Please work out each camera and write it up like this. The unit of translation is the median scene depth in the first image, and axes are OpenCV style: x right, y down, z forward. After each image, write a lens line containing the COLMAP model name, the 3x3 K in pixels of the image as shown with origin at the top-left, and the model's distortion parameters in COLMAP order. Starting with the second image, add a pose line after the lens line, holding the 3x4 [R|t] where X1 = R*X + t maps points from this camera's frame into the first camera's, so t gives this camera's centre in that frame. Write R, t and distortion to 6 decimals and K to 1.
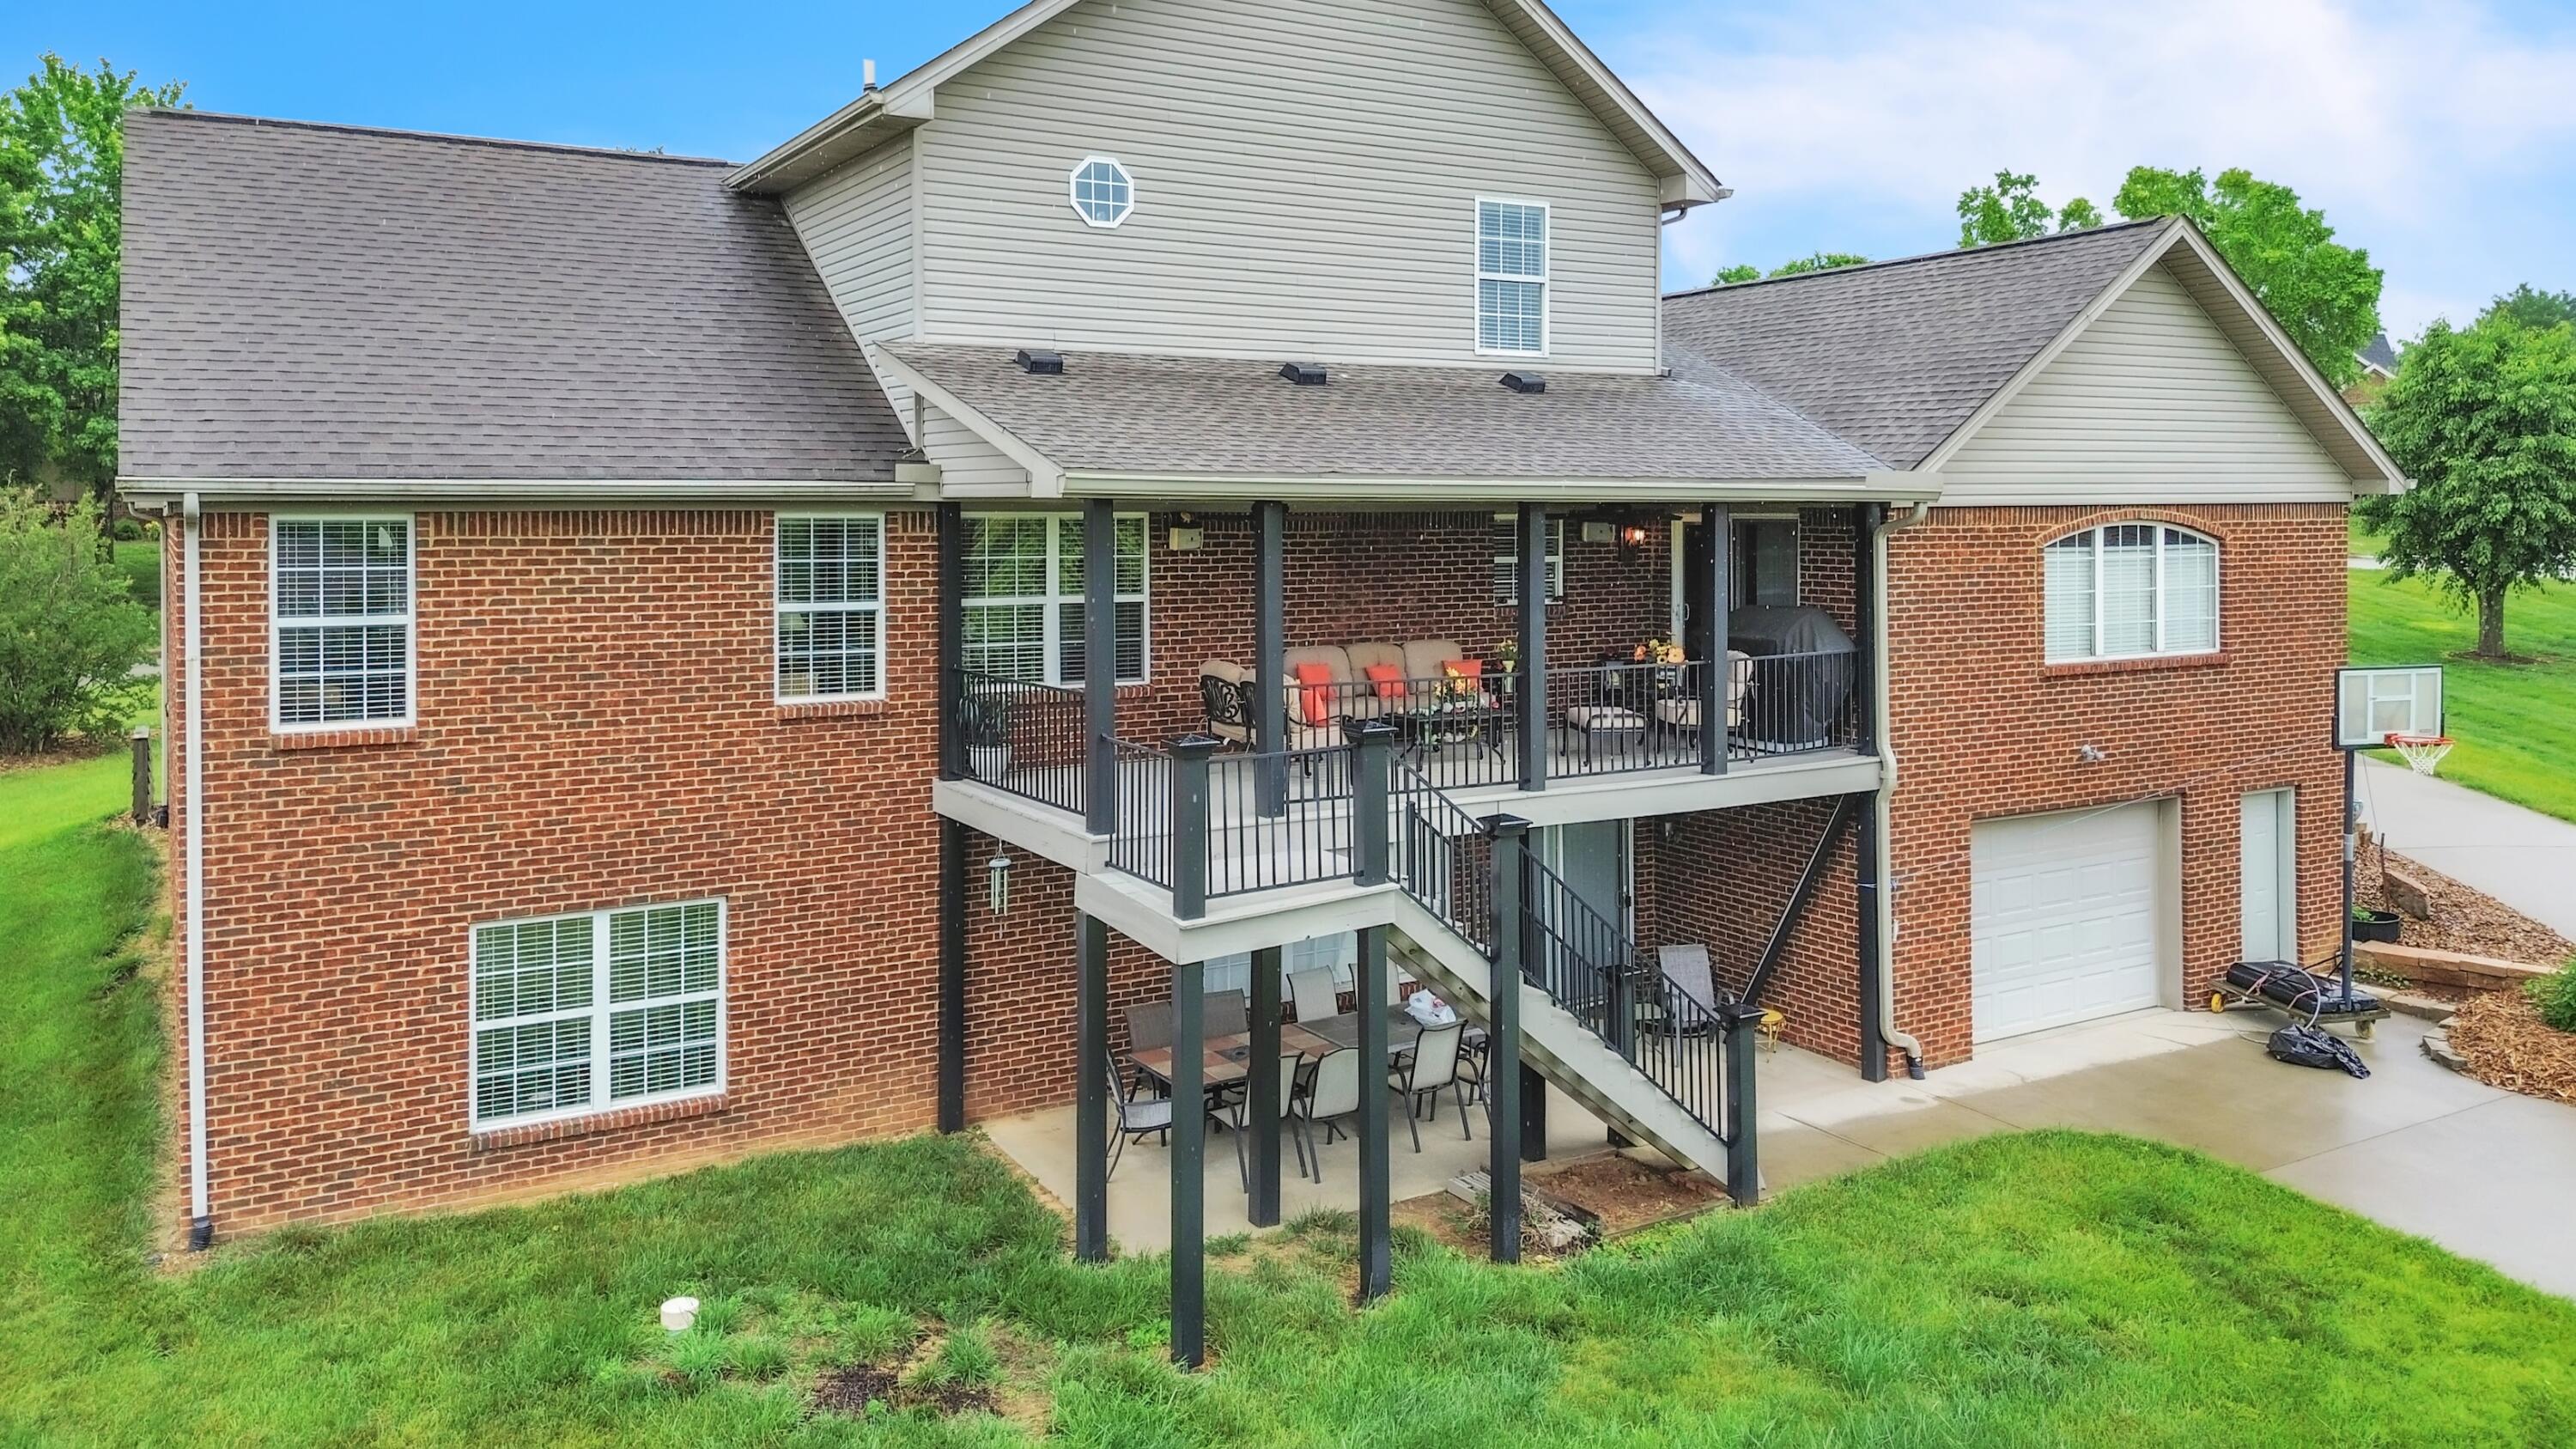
lens RADIAL K [[1883.2, 0, 1289.8], [0, 1883.2, 499.4], [0, 0, 1]] dist [0.039932, -0.006200]
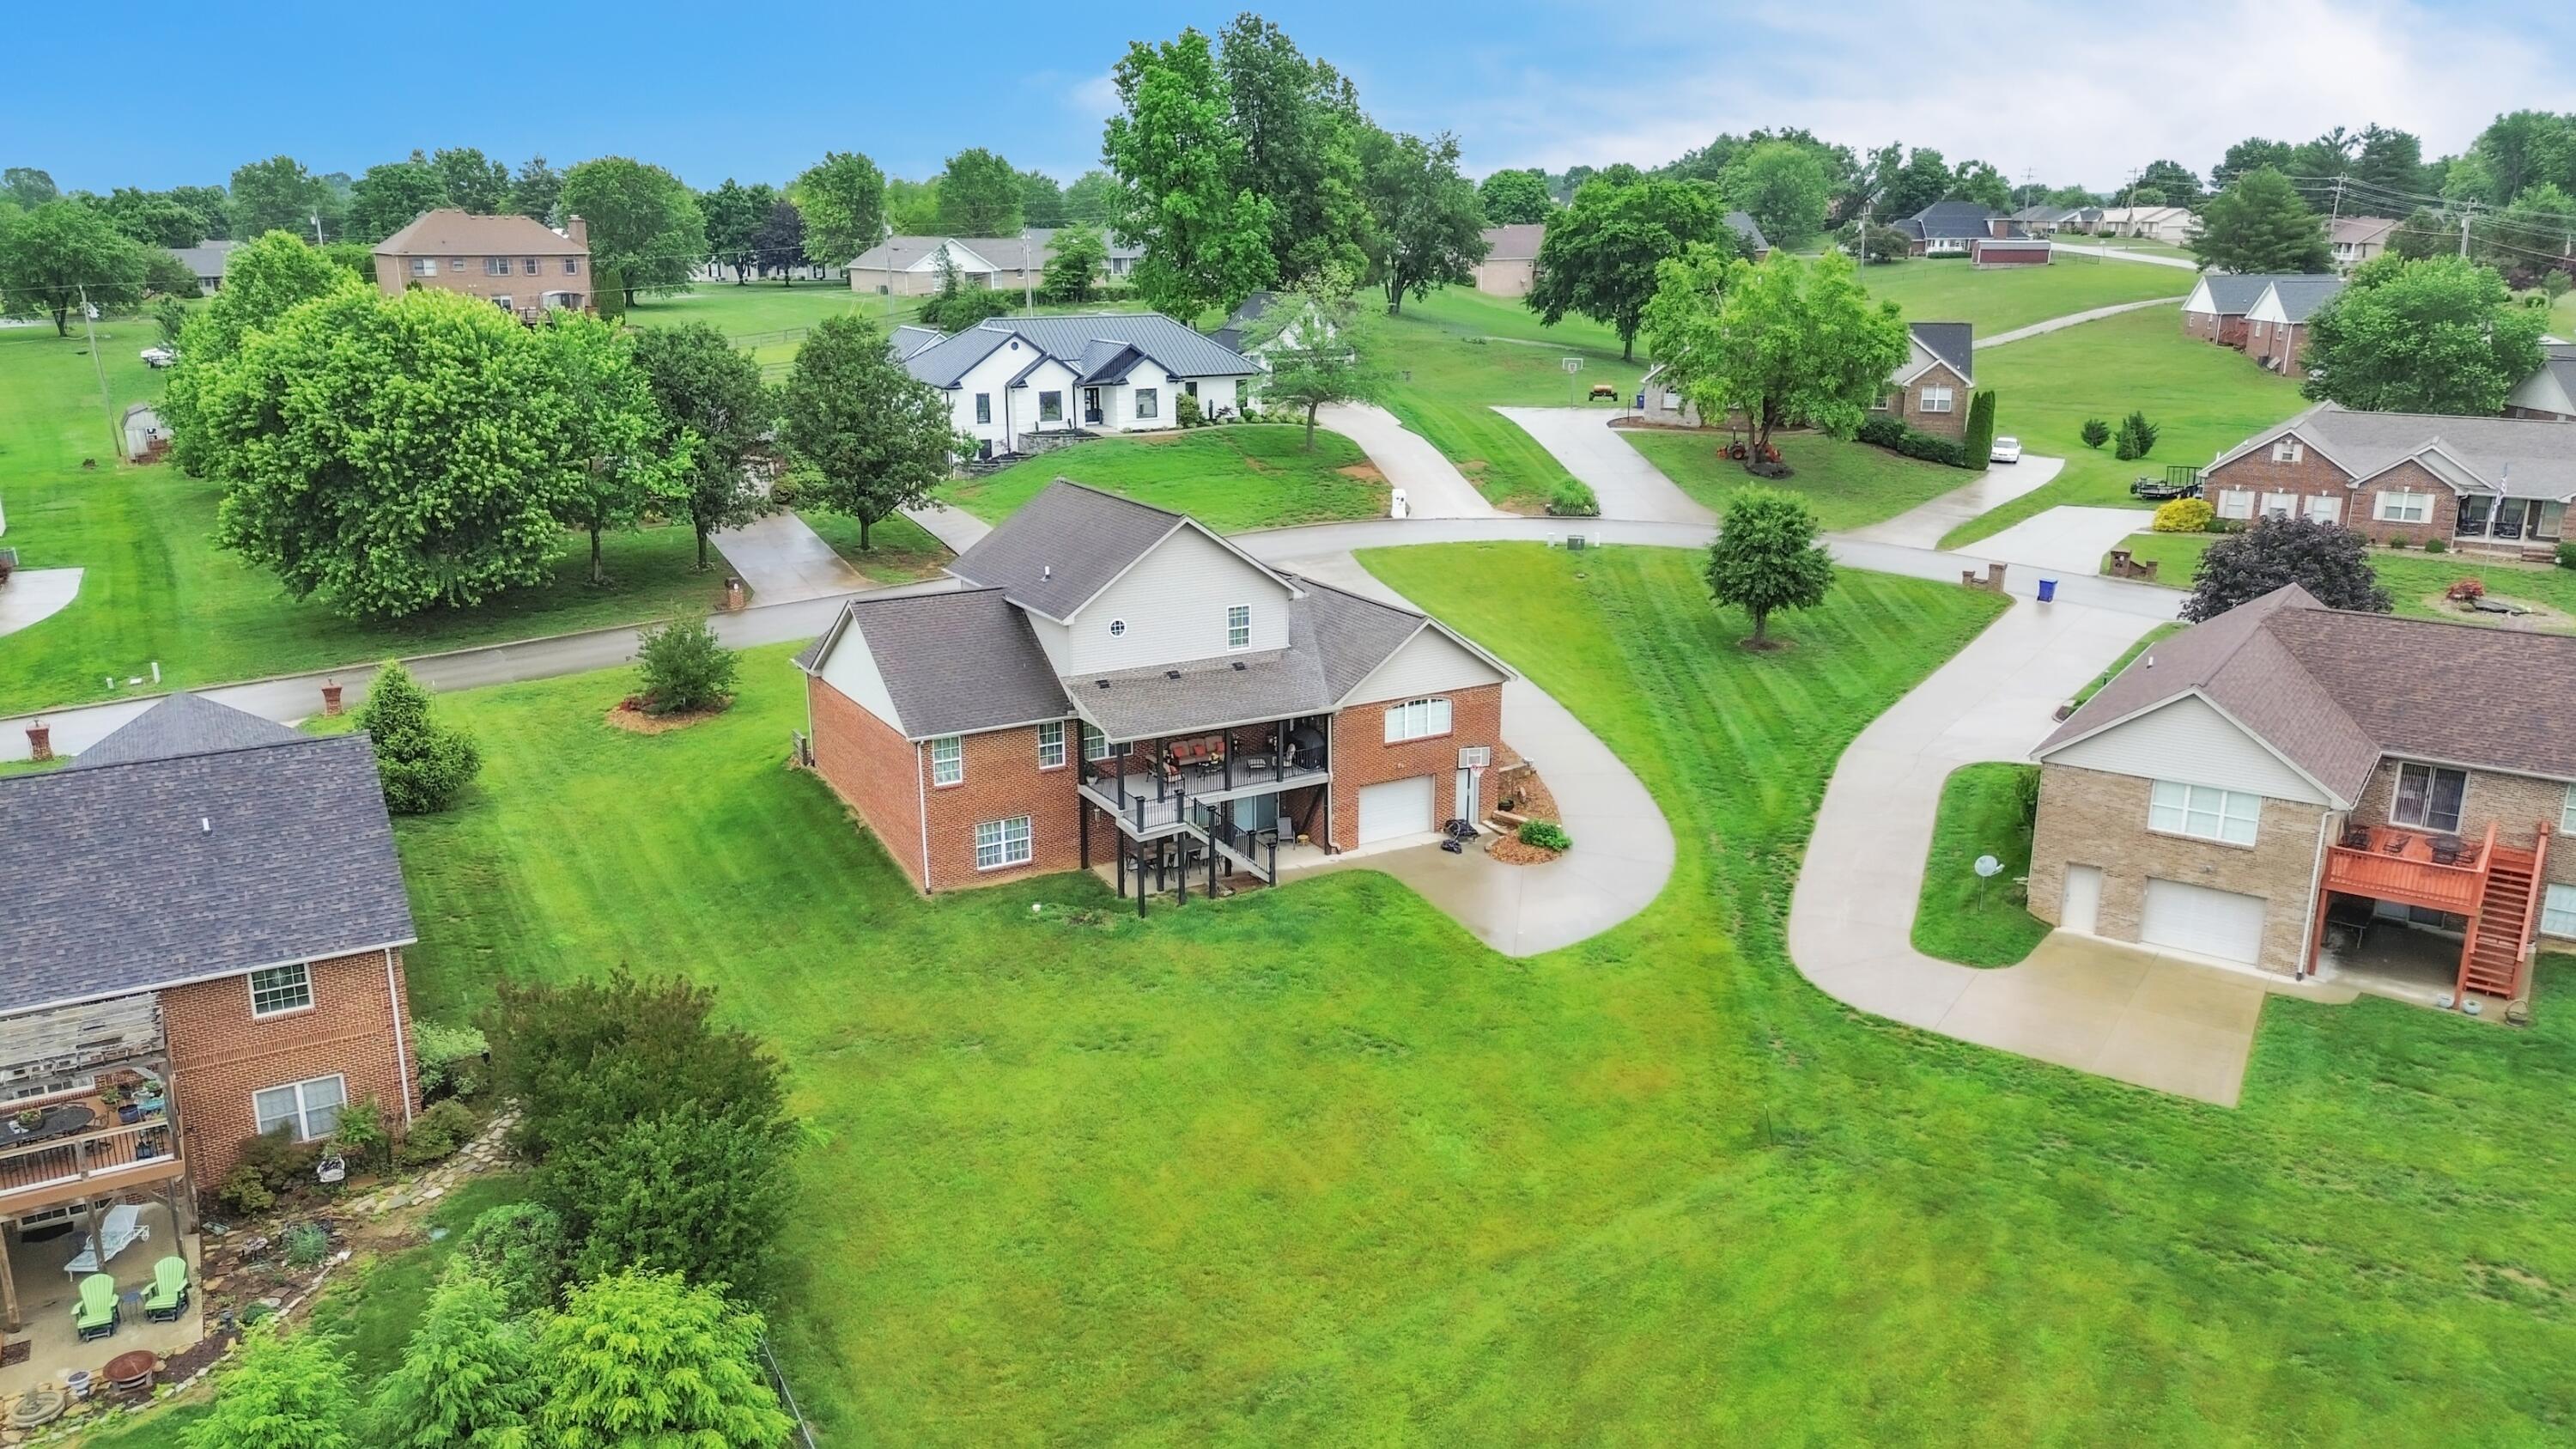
lens RADIAL K [[1827.4, 0, 1290.4], [0, 1827.4, 689.9], [0, 0, 1]] dist [0.098176, -0.098663]
pose [[0.999968, 0.005847, 0.005520, 0.225459], [-0.007078, 0.965772, 0.259297, -1.003526], [-0.003815, -0.259328, 0.965782, -2.555507]]
